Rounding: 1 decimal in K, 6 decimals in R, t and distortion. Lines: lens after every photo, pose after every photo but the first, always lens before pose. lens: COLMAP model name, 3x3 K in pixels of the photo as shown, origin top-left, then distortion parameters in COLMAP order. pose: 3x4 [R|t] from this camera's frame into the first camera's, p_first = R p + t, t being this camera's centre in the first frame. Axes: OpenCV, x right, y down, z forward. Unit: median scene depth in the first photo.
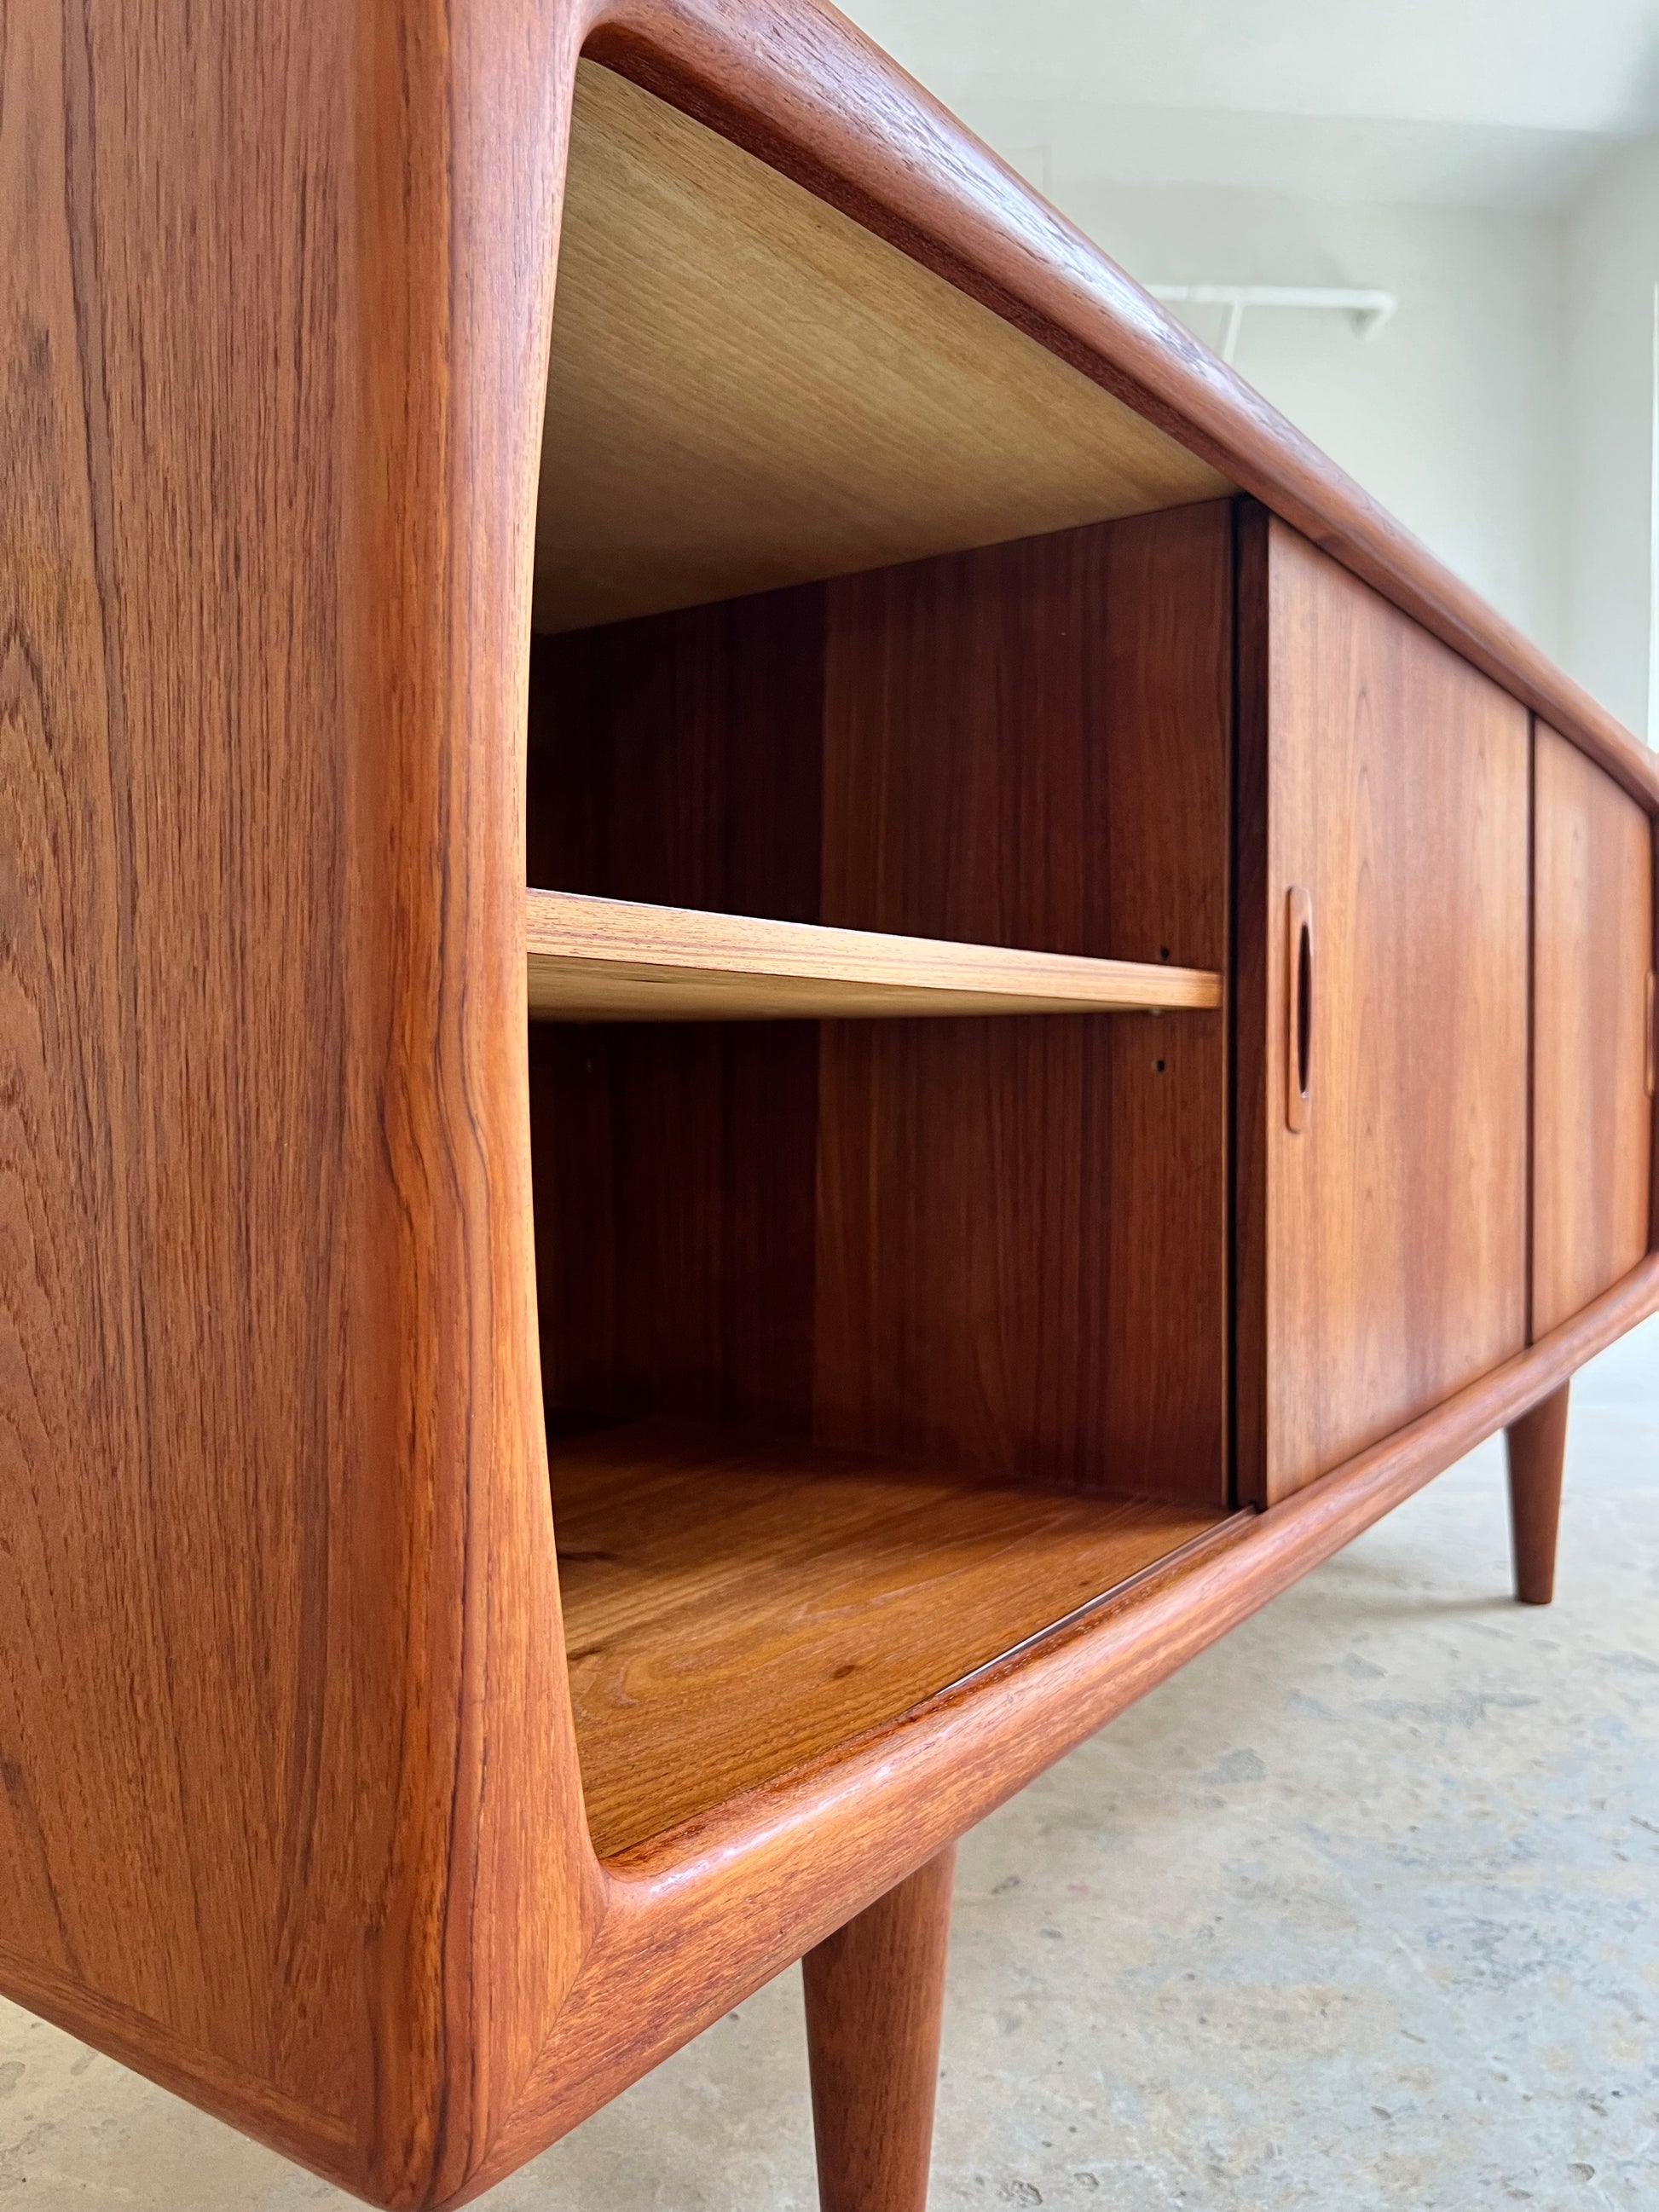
lens RADIAL K [[1683.7, 0, 813.6], [0, 1683.7, 1114.3], [0, 0, 1]] dist [0.041161, -0.056087]
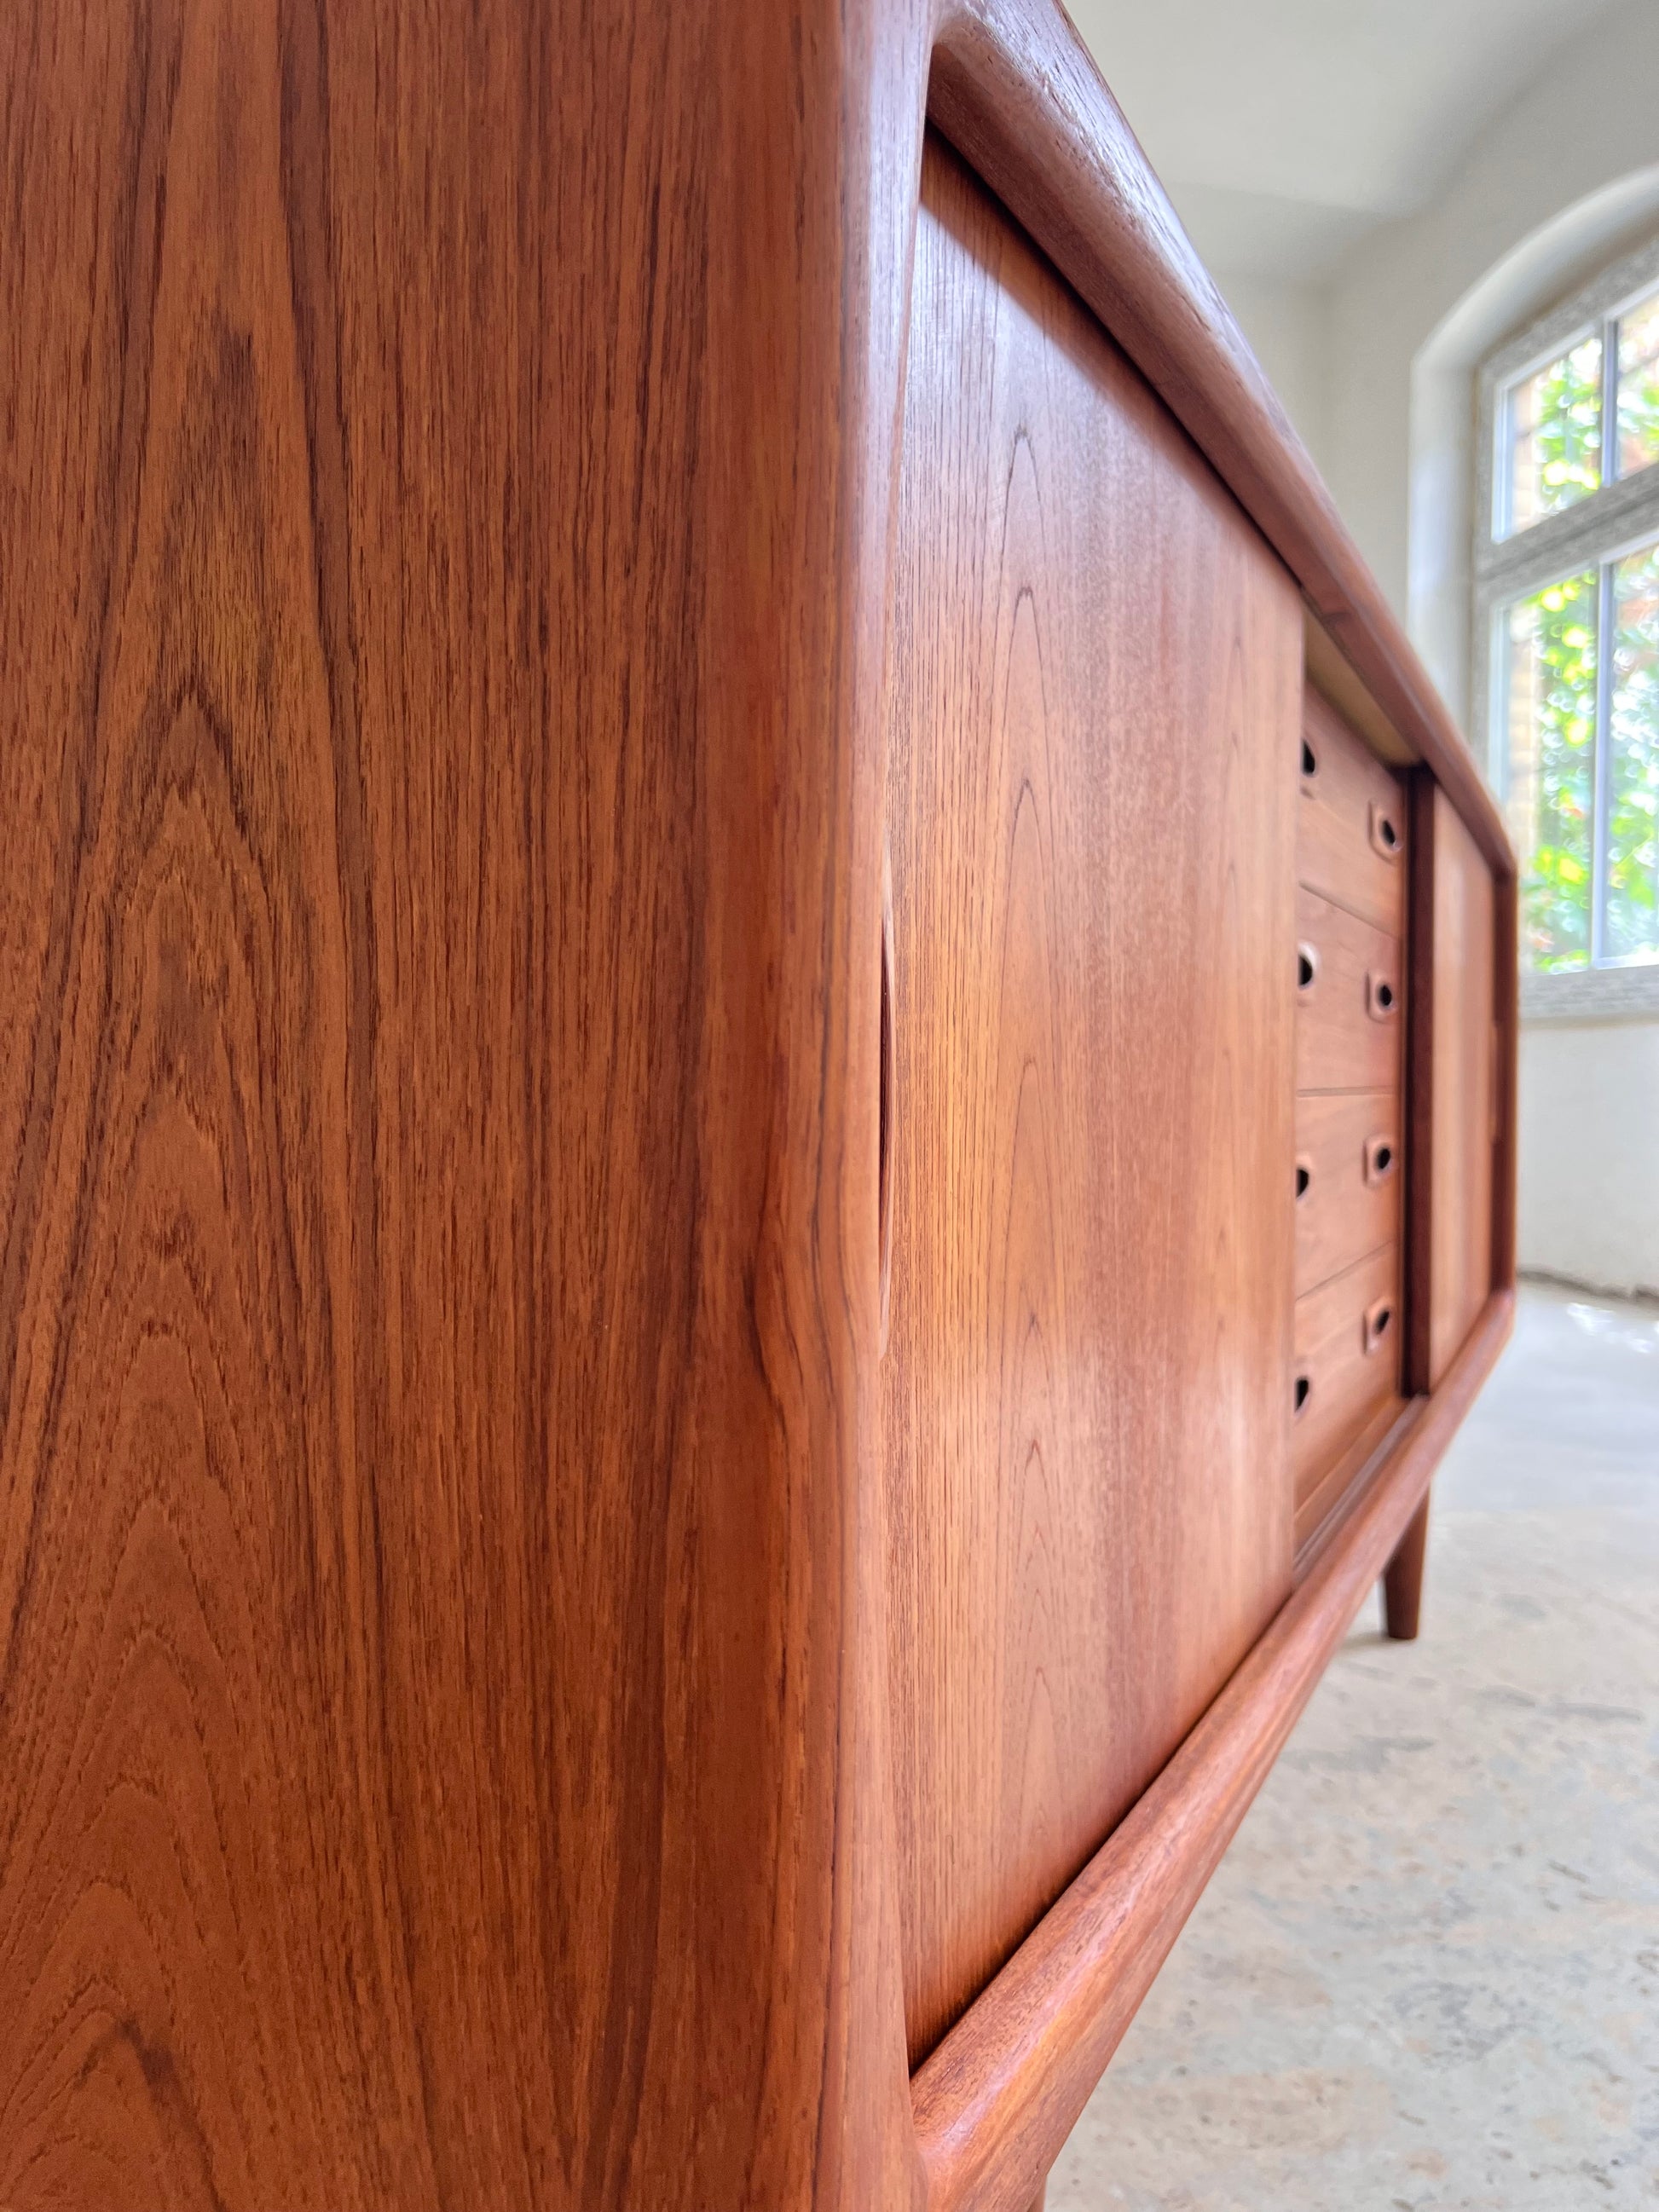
lens RADIAL K [[1683.7, 0, 827.5], [0, 1683.7, 1104.6], [0, 0, 1]] dist [0.041161, -0.056087]
pose [[0.987902, 0.006842, 0.154928, -0.210012], [-0.004843, 0.999900, -0.013272, -0.051824], [-0.155003, 0.012361, 0.987837, 0.095635]]
